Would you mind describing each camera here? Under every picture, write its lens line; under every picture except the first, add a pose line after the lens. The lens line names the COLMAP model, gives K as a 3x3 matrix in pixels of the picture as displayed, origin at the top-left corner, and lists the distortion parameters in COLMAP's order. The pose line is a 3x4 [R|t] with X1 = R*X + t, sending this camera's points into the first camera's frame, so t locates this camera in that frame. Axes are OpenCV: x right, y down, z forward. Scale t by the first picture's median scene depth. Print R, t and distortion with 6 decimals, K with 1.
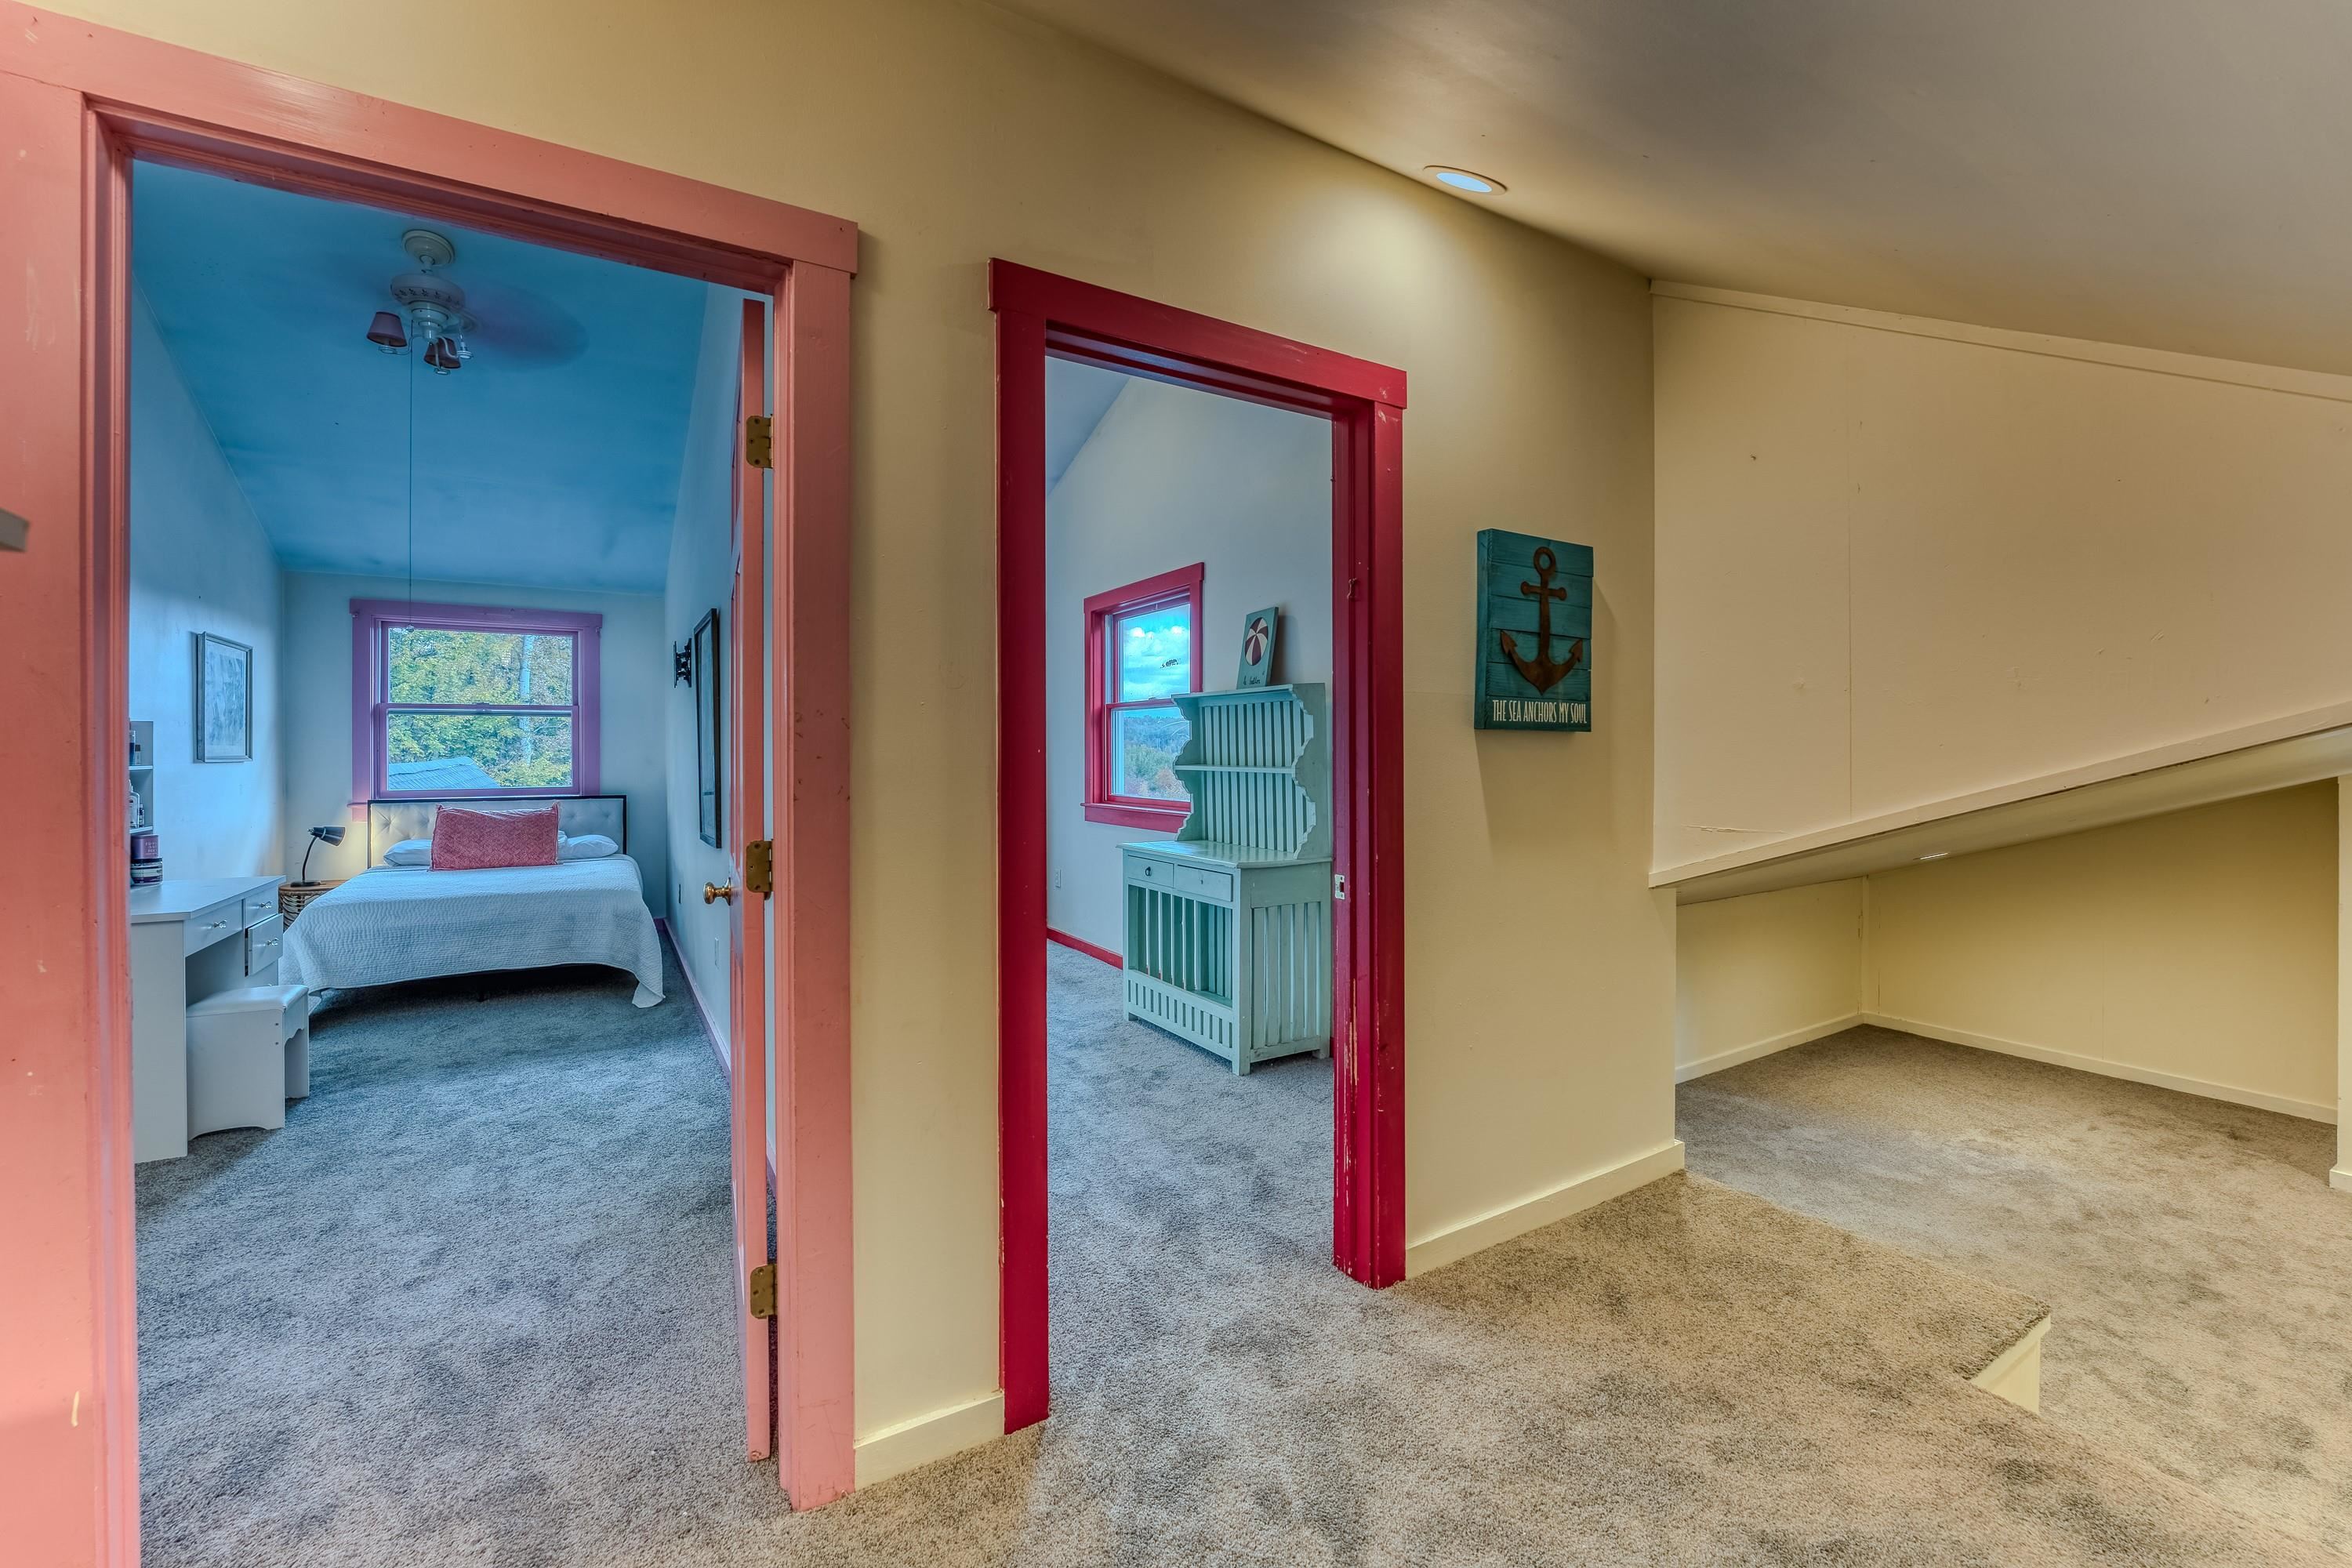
lens RADIAL K [[973.1, 0, 1173.1], [0, 973.1, 755.8], [0, 0, 1]] dist [-0.001273, -0.000102]
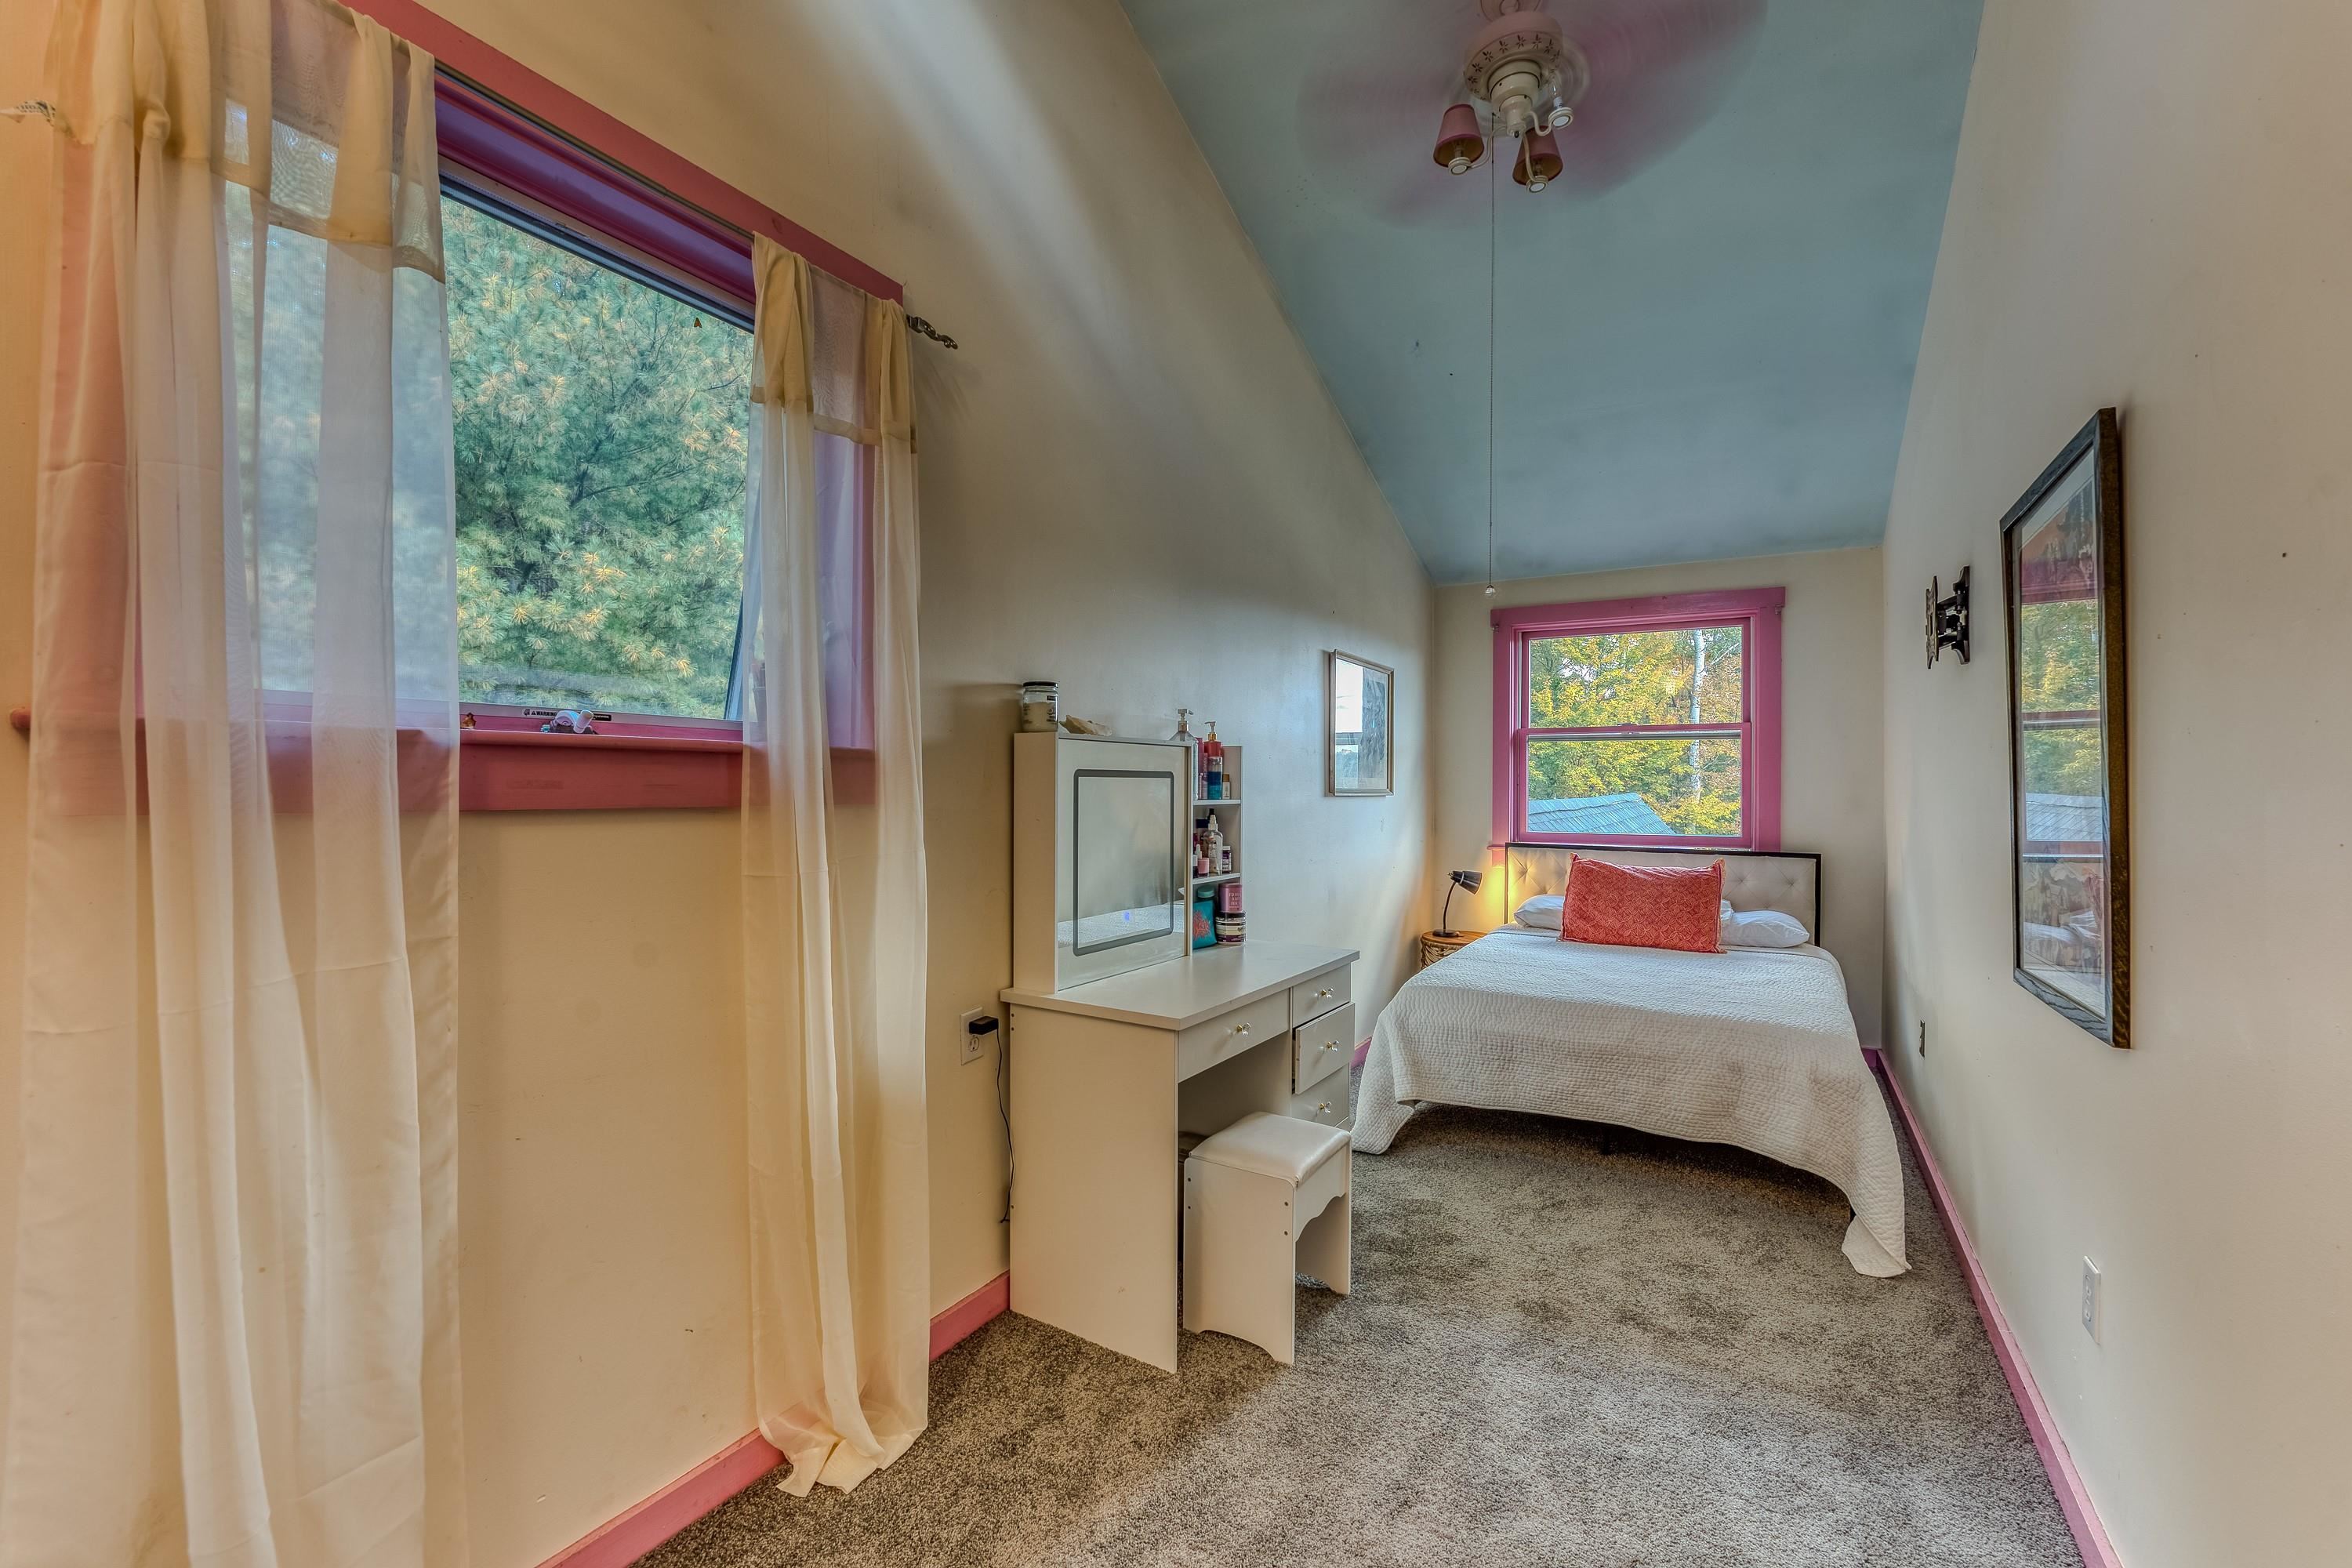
lens RADIAL K [[948.3, 0, 1169.3], [0, 948.3, 776.3], [0, 0, 1]] dist [-0.026778, -0.000109]
pose [[0.453067, -0.003277, -0.891470, -0.236675], [-0.012774, 0.999867, -0.010168, -0.000420], [0.891385, 0.015994, 0.452965, 0.382170]]
